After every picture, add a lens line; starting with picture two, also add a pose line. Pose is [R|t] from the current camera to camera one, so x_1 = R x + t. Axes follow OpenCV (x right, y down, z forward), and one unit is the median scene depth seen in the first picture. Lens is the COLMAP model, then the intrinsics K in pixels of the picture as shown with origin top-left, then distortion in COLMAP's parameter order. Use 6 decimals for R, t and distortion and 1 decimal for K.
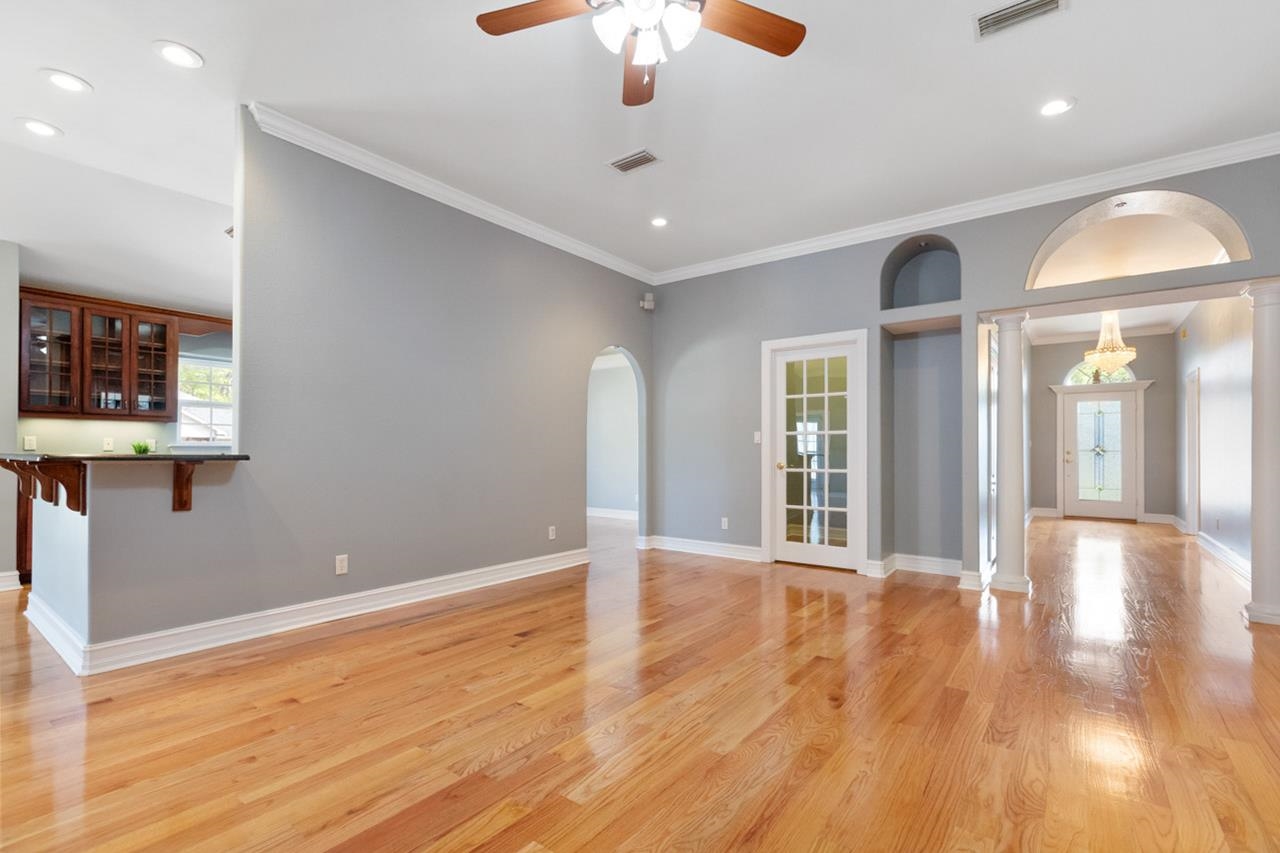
lens RADIAL K [[584.3, 0, 637.1], [0, 584.3, 450.9], [0, 0, 1]] dist [0.001867, -0.000015]
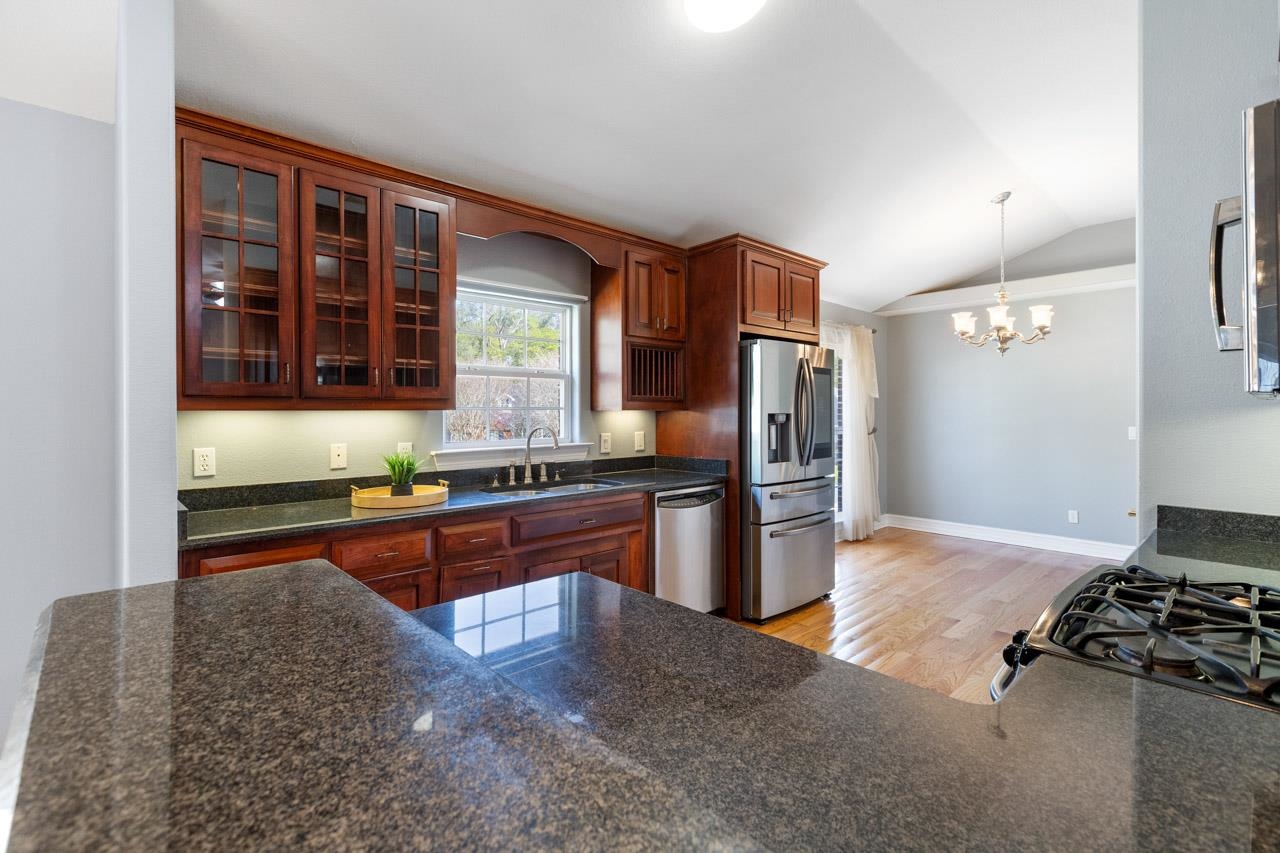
lens RADIAL K [[584.2, 0, 637.8], [0, 584.2, 412.2], [0, 0, 1]] dist [0.003340, 0.000463]
pose [[0.985822, -0.003507, -0.167756, -0.582887], [0.005091, 0.999946, 0.009017, -0.054047], [0.167716, -0.009743, 0.985787, 0.565053]]
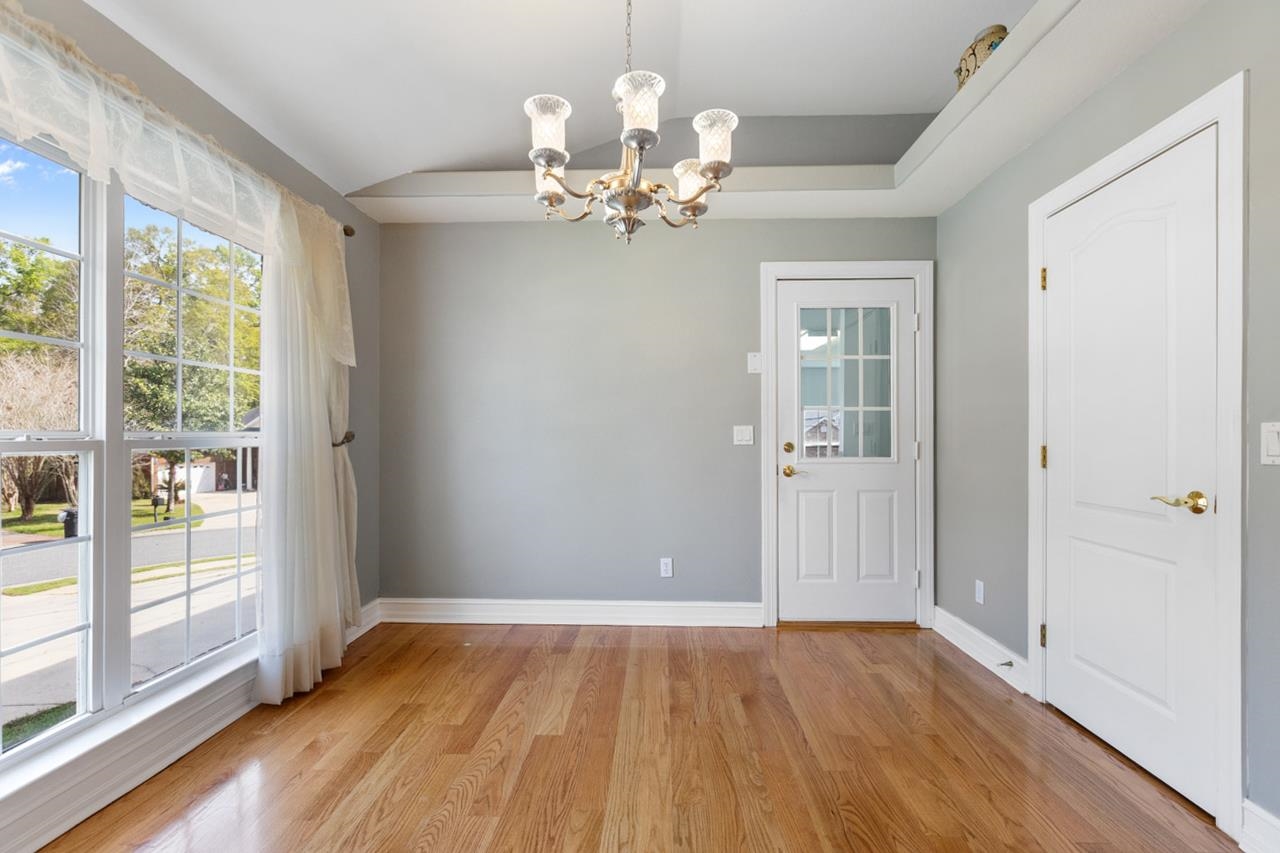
lens RADIAL K [[588.0, 0, 639.2], [0, 588.0, 431.7], [0, 0, 1]] dist [-0.000057, 0.000016]
pose [[0.818049, 0.000864, 0.575148, -0.407795], [-0.002330, 0.999996, 0.001811, -0.011199], [-0.575144, -0.002822, 0.818047, 1.179051]]
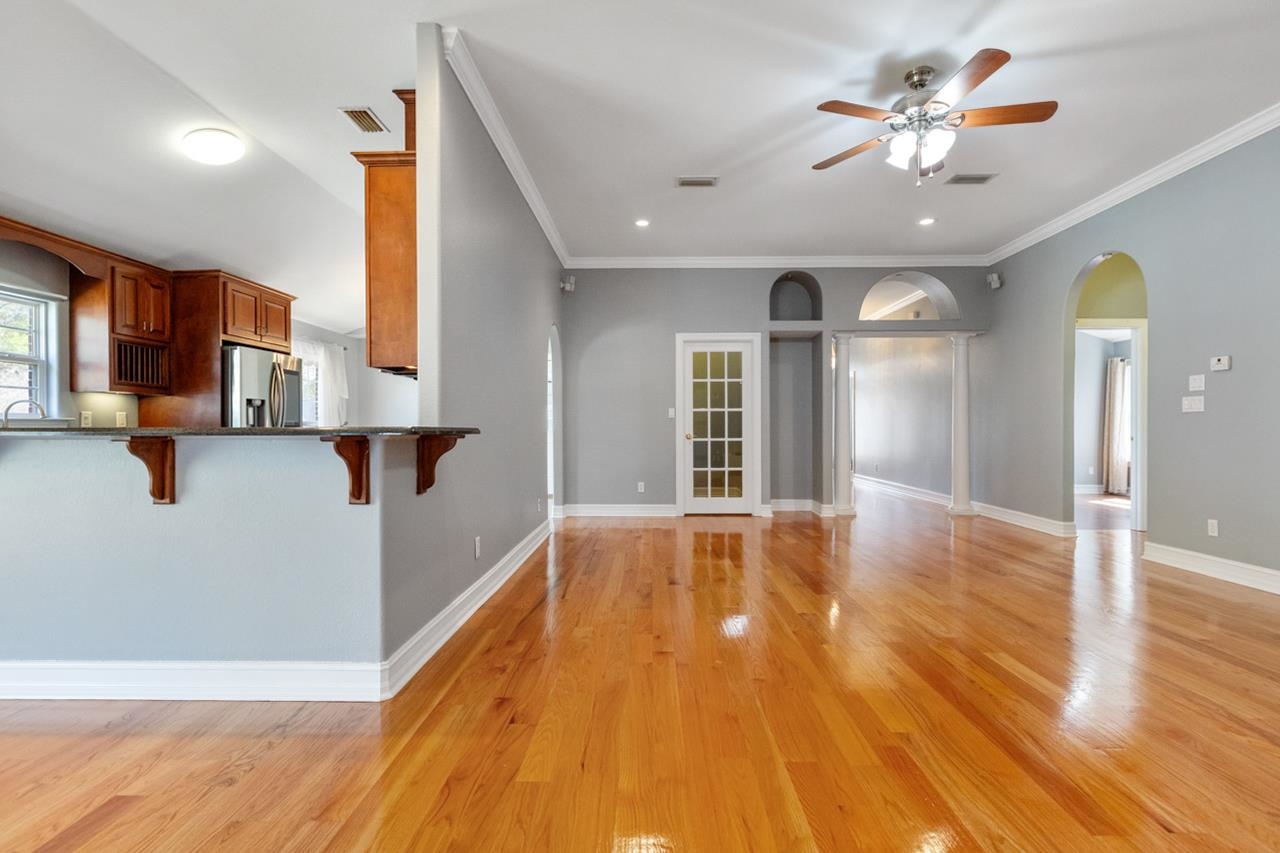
lens RADIAL K [[586.9, 0, 653.7], [0, 586.9, 428.7], [0, 0, 1]] dist [0.001173, 0.000243]
pose [[0.800659, -0.006728, 0.599083, -0.590638], [0.004307, 0.999976, 0.005474, 0.002617], [-0.599105, -0.001802, 0.800668, 0.065136]]
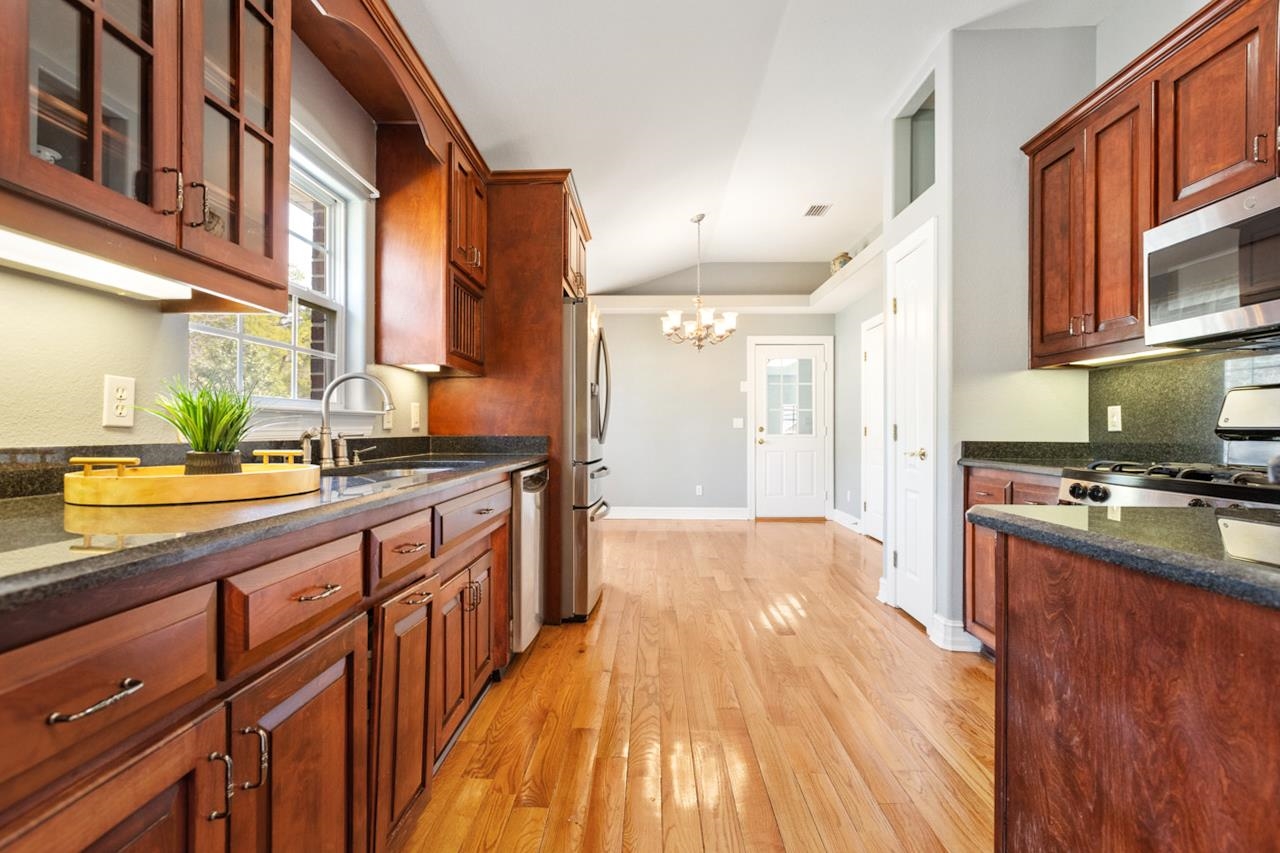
lens RADIAL K [[579.8, 0, 640.0], [0, 579.8, 426.5], [0, 0, 1]] dist [0.000736, -0.000013]
pose [[0.809508, 0.001799, 0.587107, -0.859043], [-0.004390, 0.999986, 0.002989, -0.001987], [-0.587093, -0.004997, 0.809504, 0.743474]]
